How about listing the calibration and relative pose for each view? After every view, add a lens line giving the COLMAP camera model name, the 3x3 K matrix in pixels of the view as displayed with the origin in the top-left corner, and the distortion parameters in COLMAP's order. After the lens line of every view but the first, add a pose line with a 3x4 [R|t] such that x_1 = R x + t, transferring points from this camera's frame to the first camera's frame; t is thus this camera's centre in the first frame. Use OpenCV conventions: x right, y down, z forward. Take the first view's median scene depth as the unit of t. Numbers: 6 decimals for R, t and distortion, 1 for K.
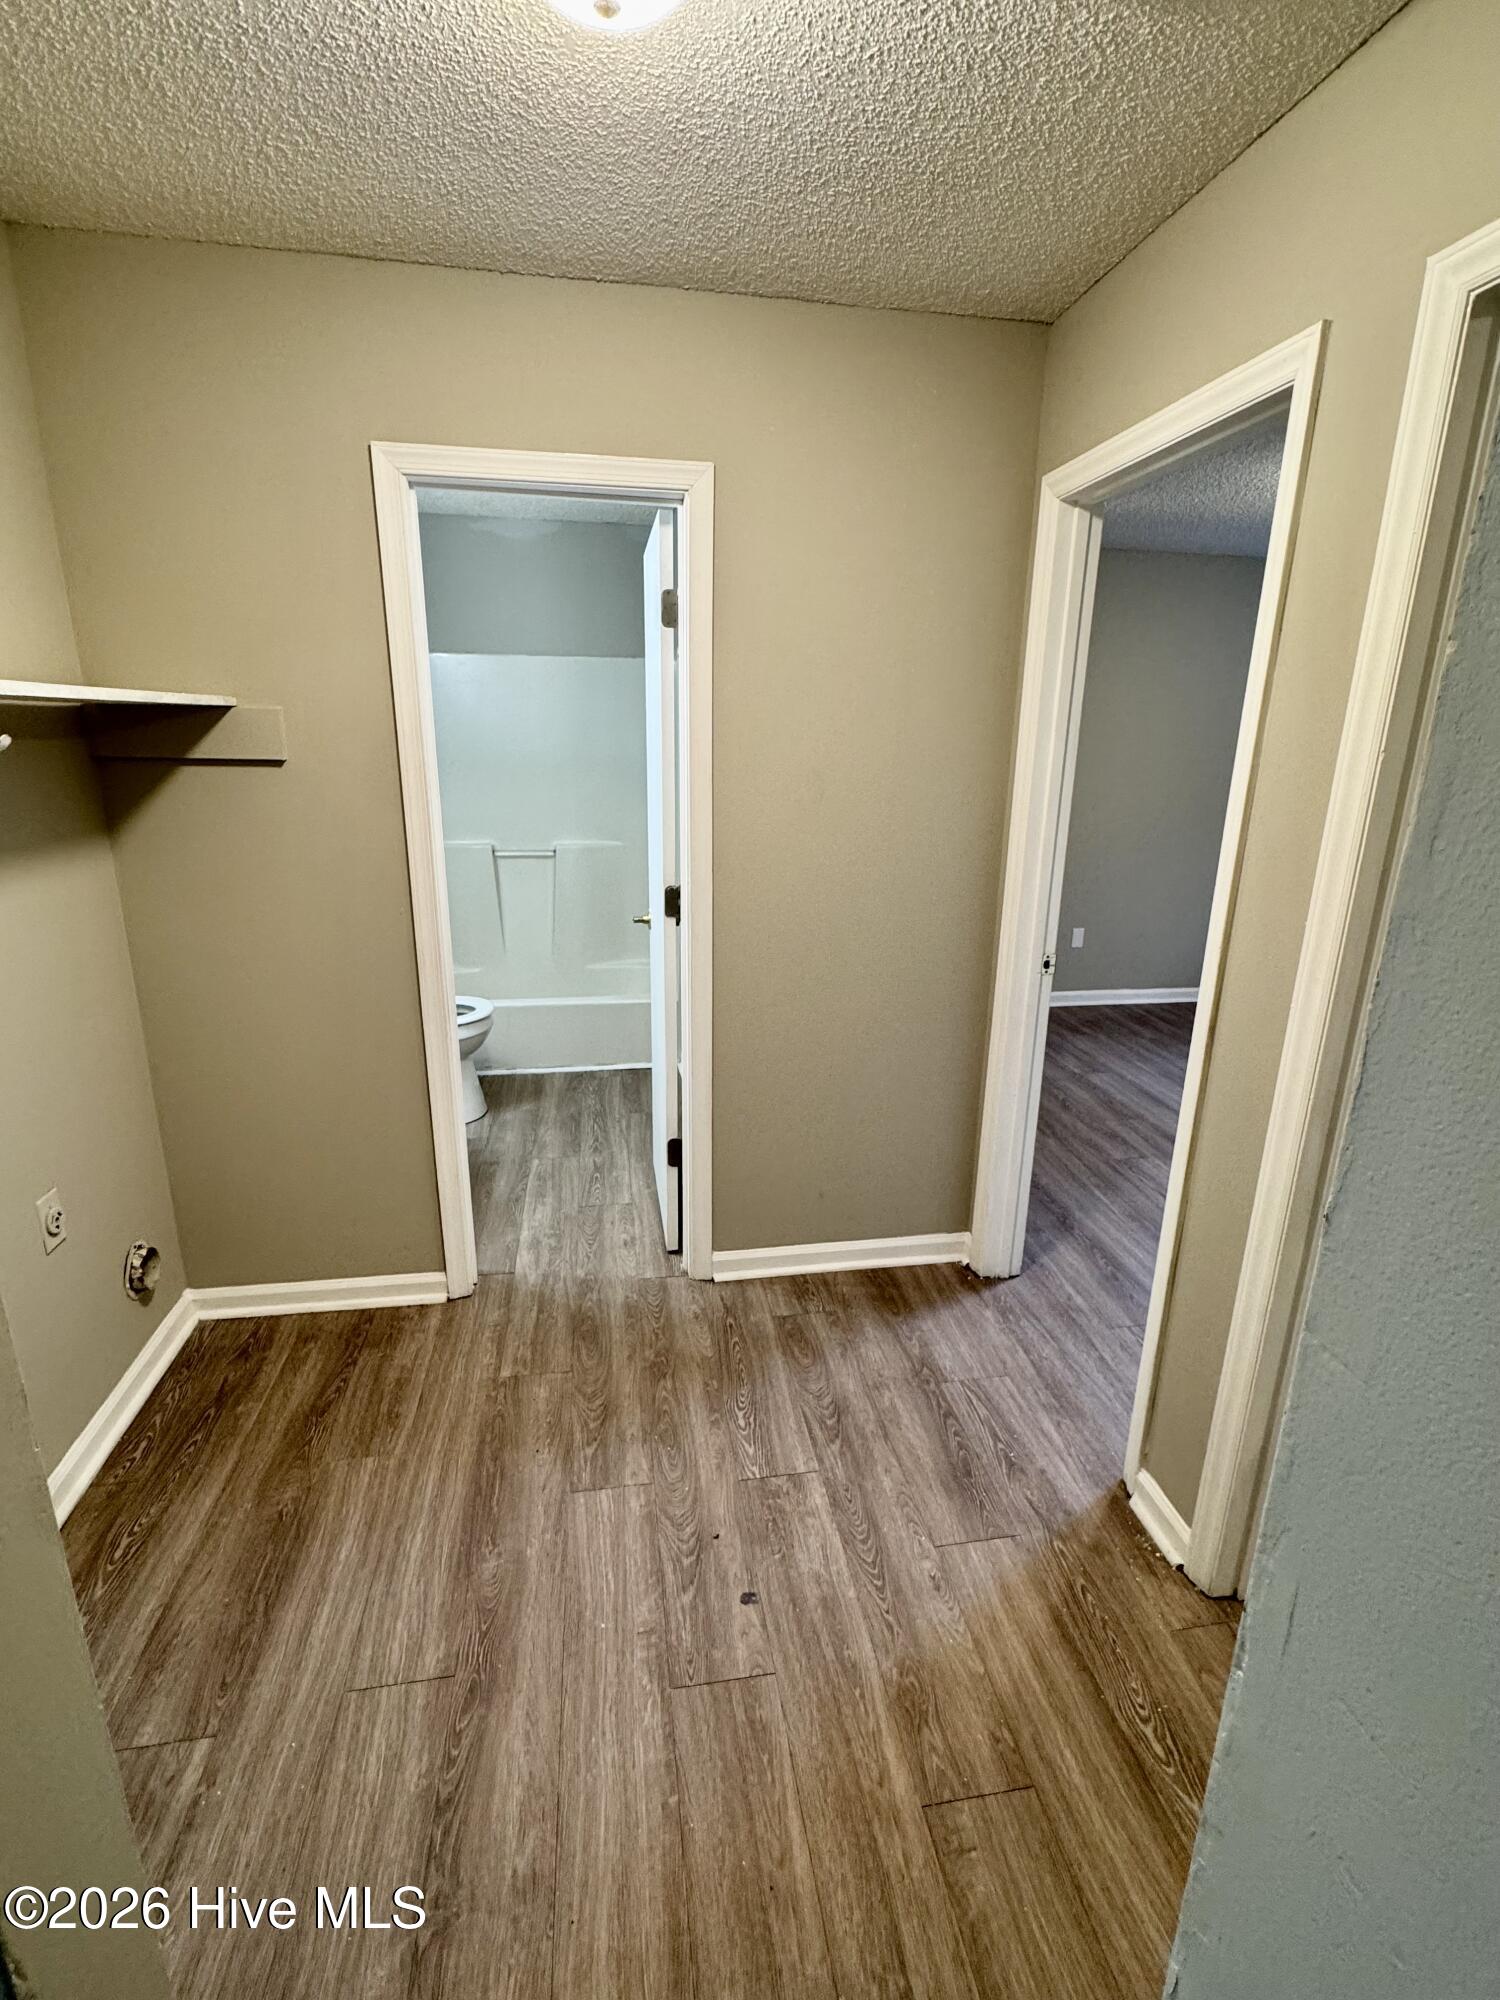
lens RADIAL K [[927.7, 0, 755.3], [0, 927.7, 997.5], [0, 0, 1]] dist [0.001233, -0.000020]
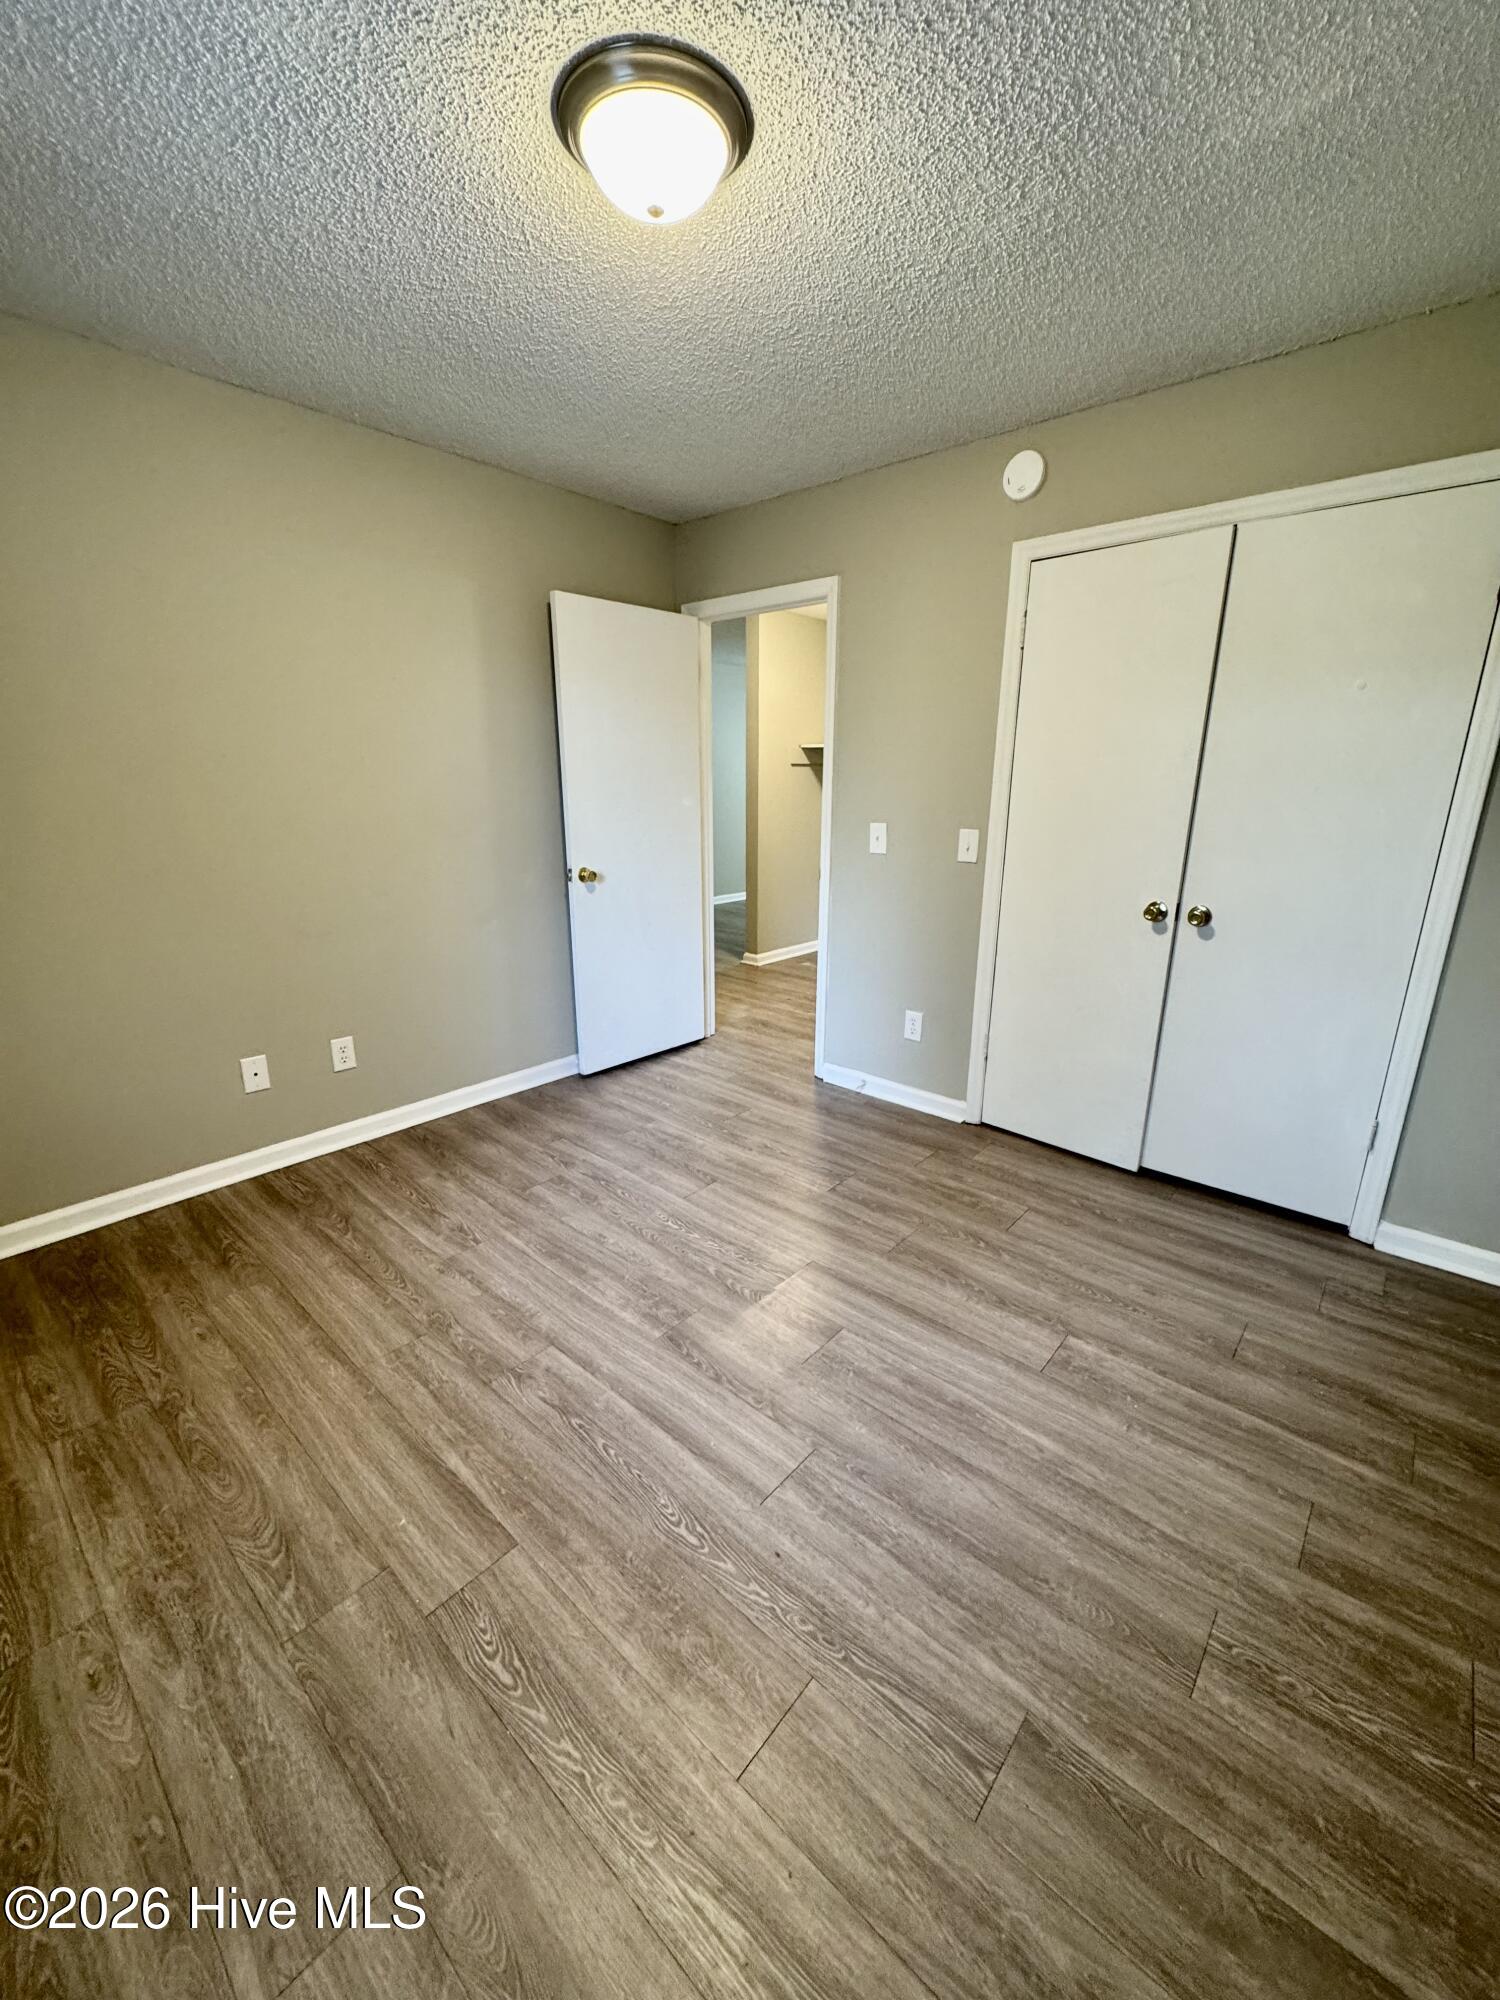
lens RADIAL K [[794.7, 0, 753.4], [0, 794.7, 998.3], [0, 0, 1]] dist [-0.000965, 0.000730]
pose [[-0.774318, 0.152378, -0.614176, 0.892351], [-0.190068, 0.869754, 0.455414, -0.313555], [0.603577, 0.469370, -0.644505, 1.322304]]
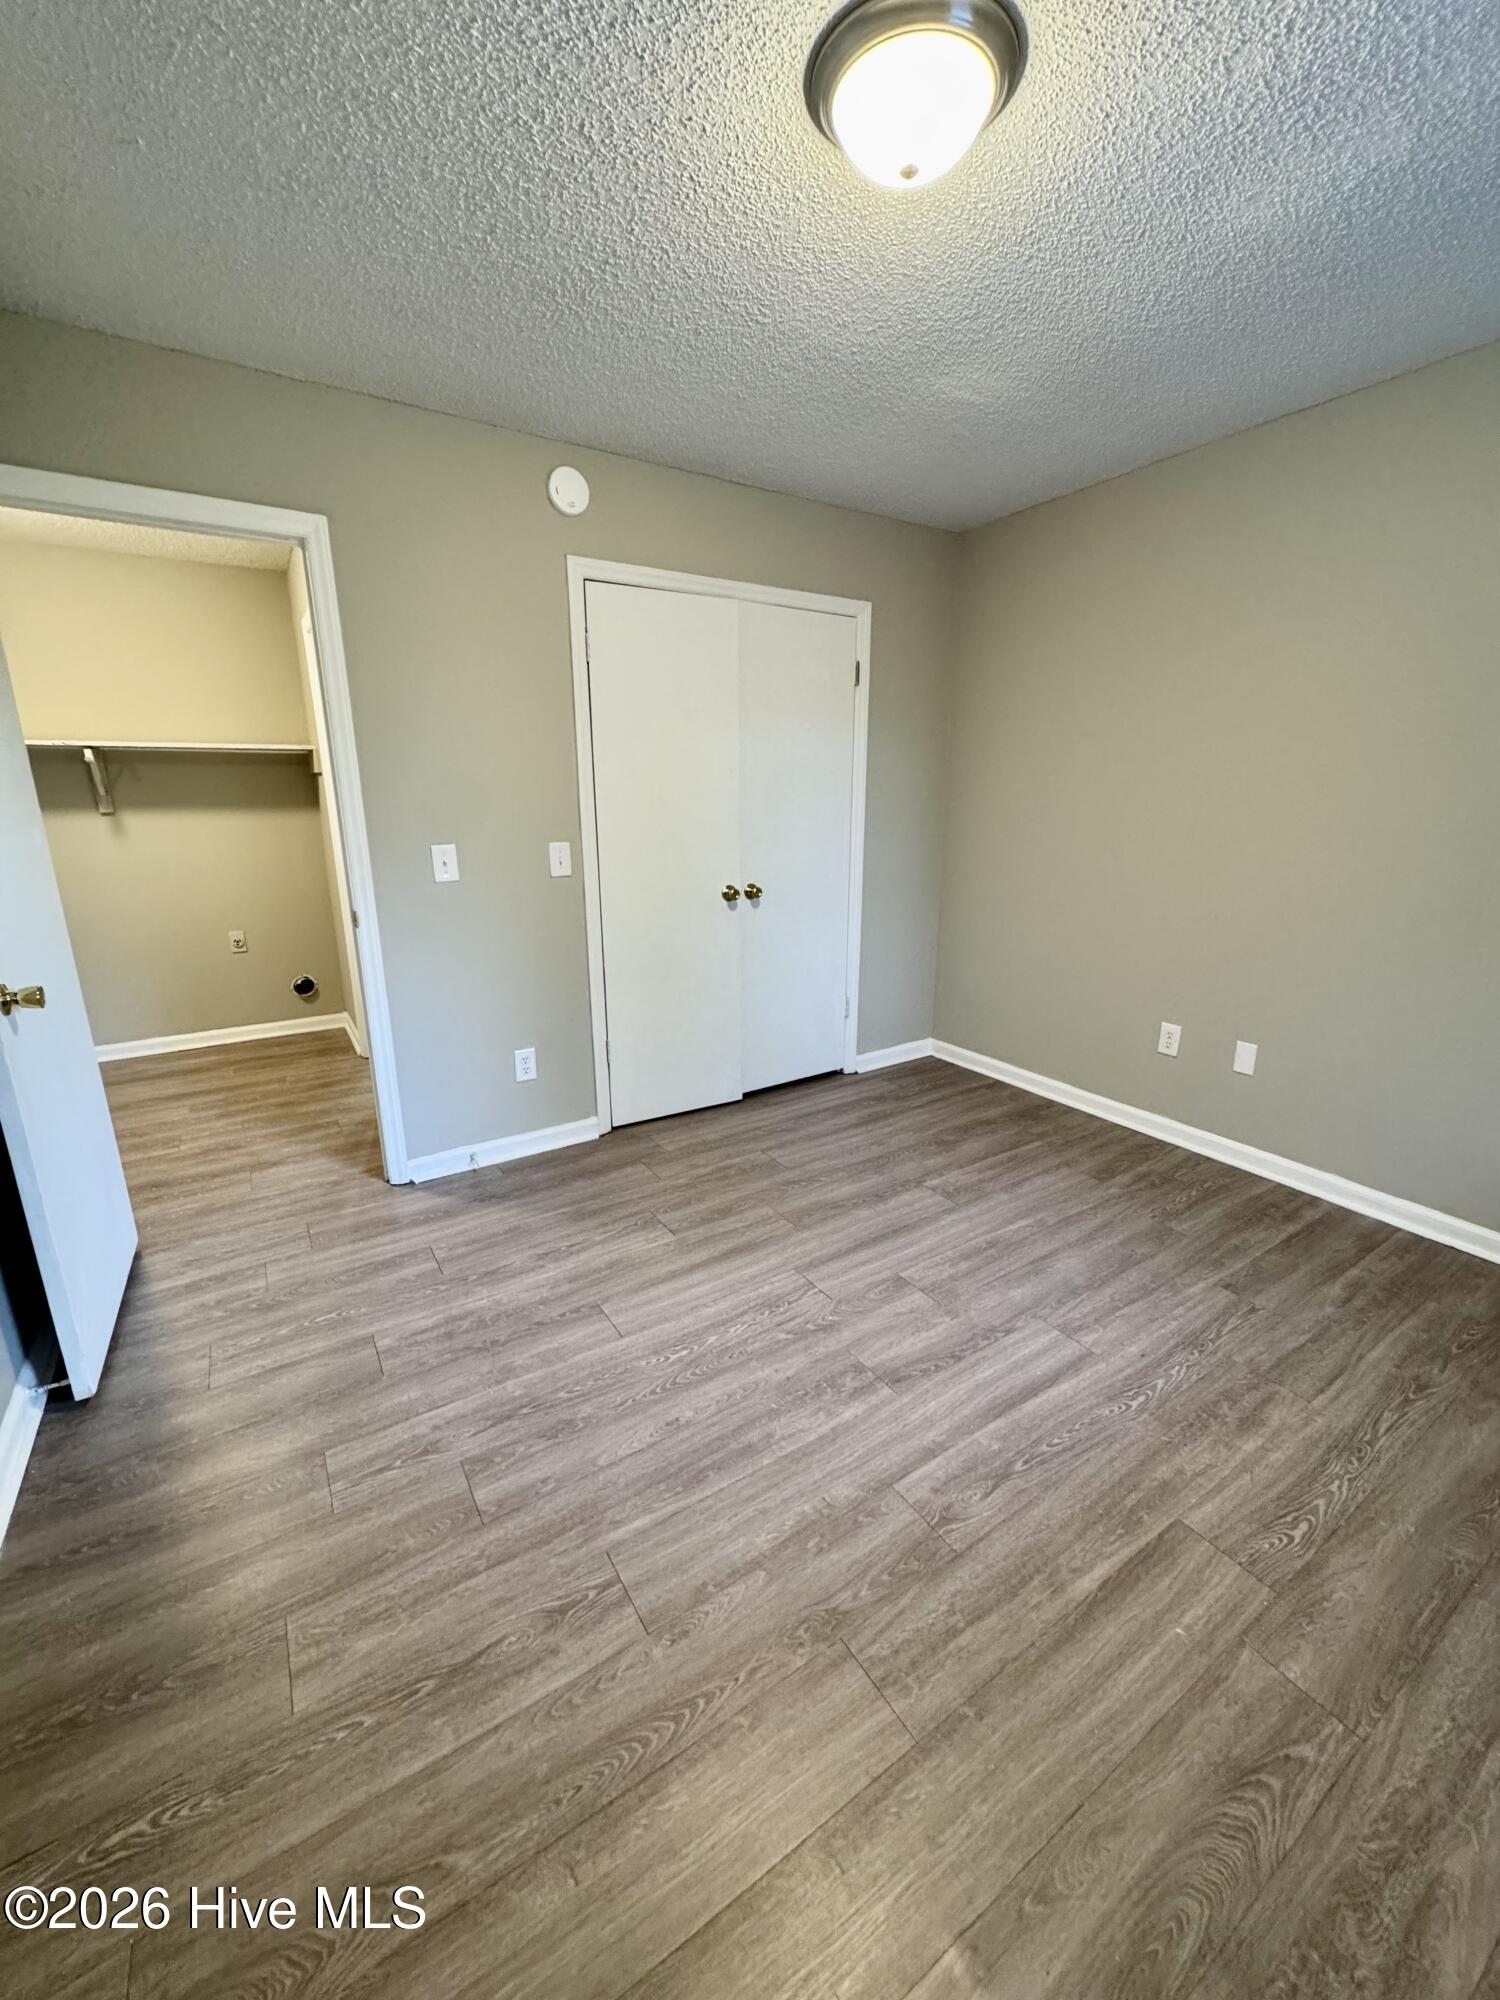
lens RADIAL K [[794.7, 0, 753.4], [0, 794.7, 998.3], [0, 0, 1]] dist [-0.000965, 0.000730]
pose [[0.396560, 0.215071, -0.892460, 1.004600], [-0.243451, 0.961999, 0.123653, -0.129547], [0.885139, 0.168235, 0.433850, 0.700230]]
